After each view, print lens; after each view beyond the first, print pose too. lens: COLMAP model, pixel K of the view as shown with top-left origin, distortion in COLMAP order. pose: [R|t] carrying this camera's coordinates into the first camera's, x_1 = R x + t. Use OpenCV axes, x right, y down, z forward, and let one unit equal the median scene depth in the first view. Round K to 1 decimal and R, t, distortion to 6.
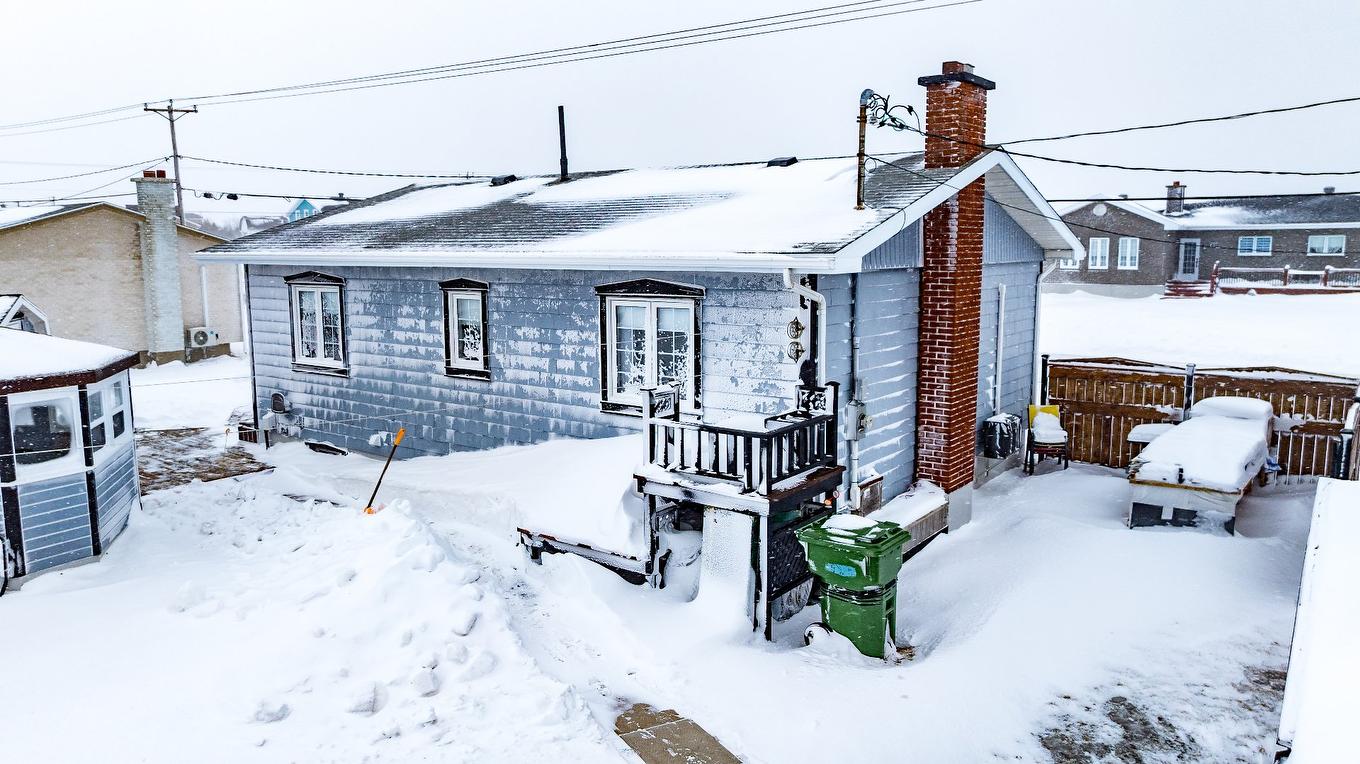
lens RADIAL K [[961.8, 0, 680.0], [0, 961.8, 382.0], [0, 0, 1]] dist [-0.012461, -0.007782]
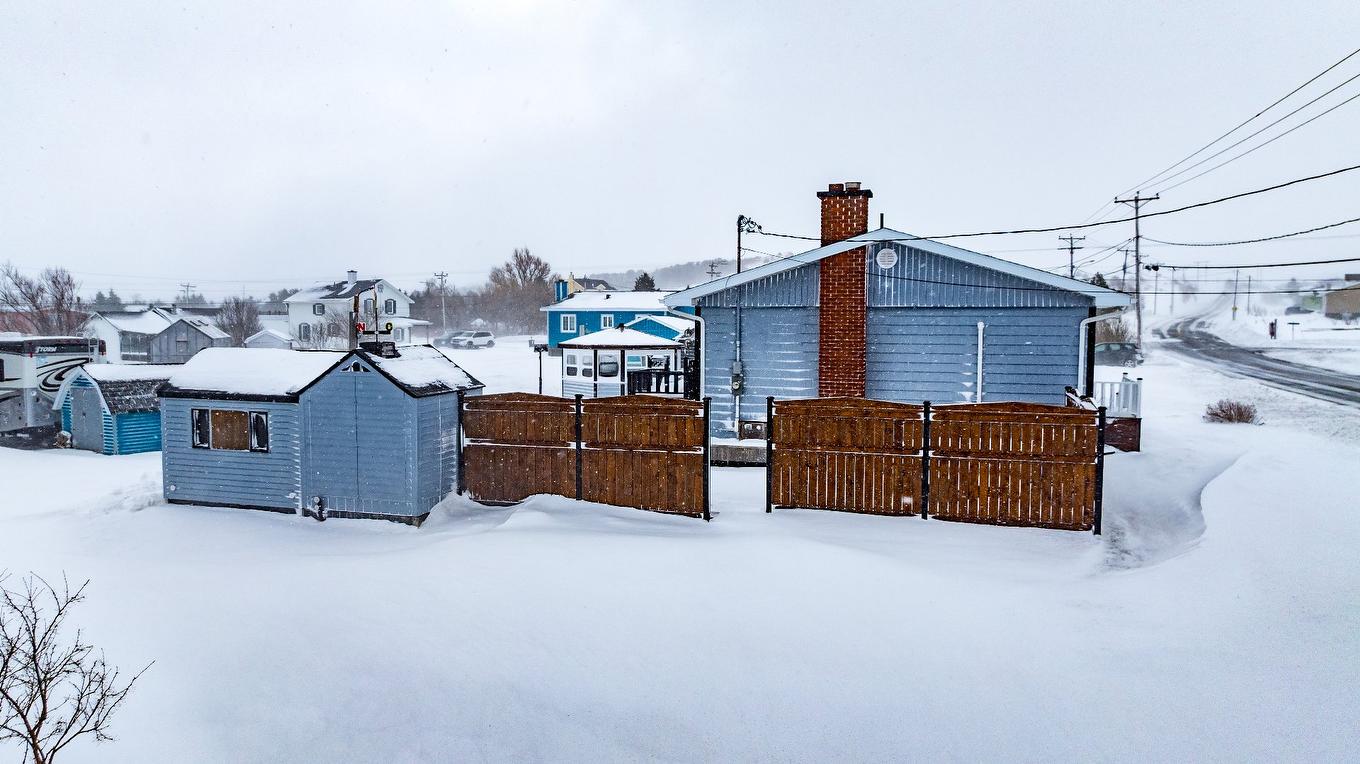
lens RADIAL K [[961.8, 0, 680.0], [0, 961.8, 382.0], [0, 0, 1]] dist [-0.012461, -0.007782]
pose [[0.339906, 0.068731, -0.937945, 1.937903], [-0.137715, 0.990213, 0.022654, 0.007196], [0.930322, 0.121469, 0.346044, 0.230144]]
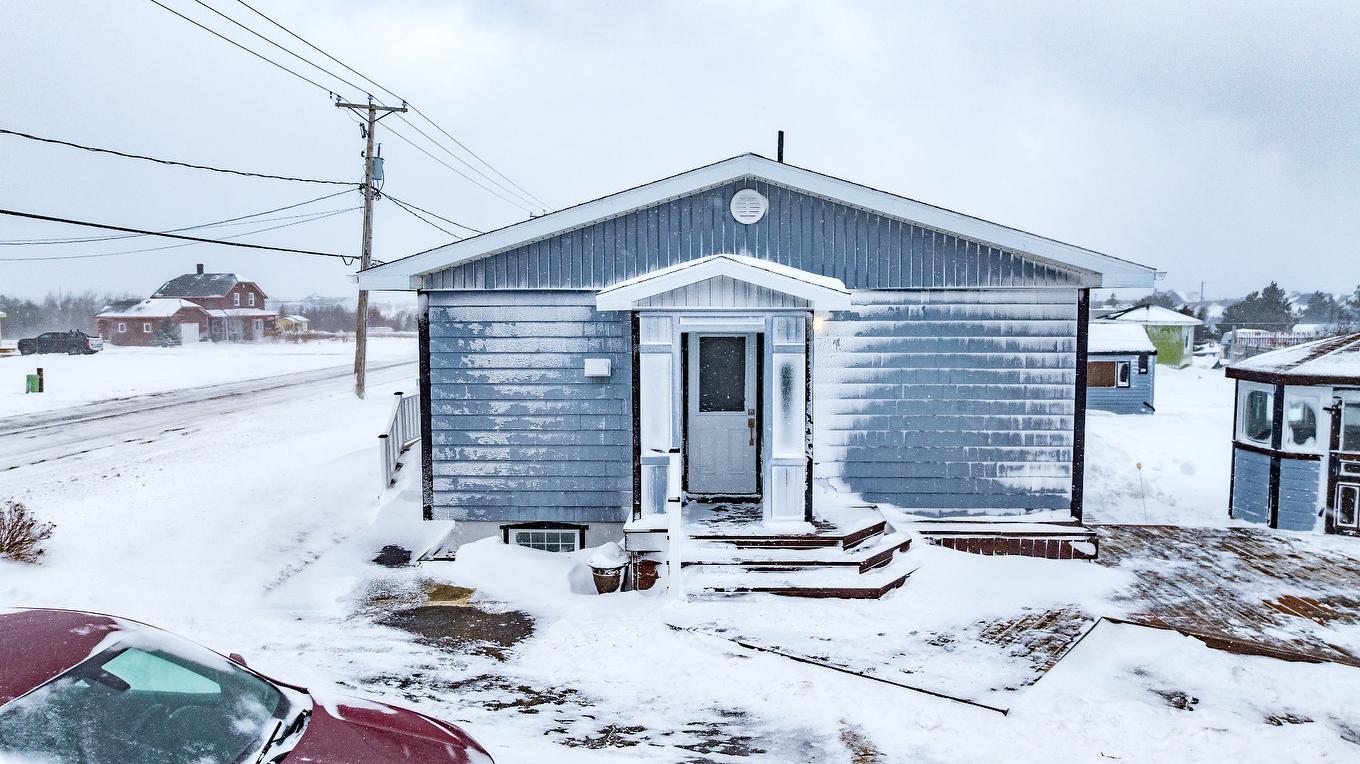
lens RADIAL K [[961.8, 0, 680.0], [0, 961.8, 382.0], [0, 0, 1]] dist [-0.012461, -0.007782]
pose [[-0.561991, -0.060652, 0.824917, -1.305910], [0.120517, 0.980661, 0.154208, -0.299151], [-0.818316, 0.186080, -0.543813, 2.460466]]
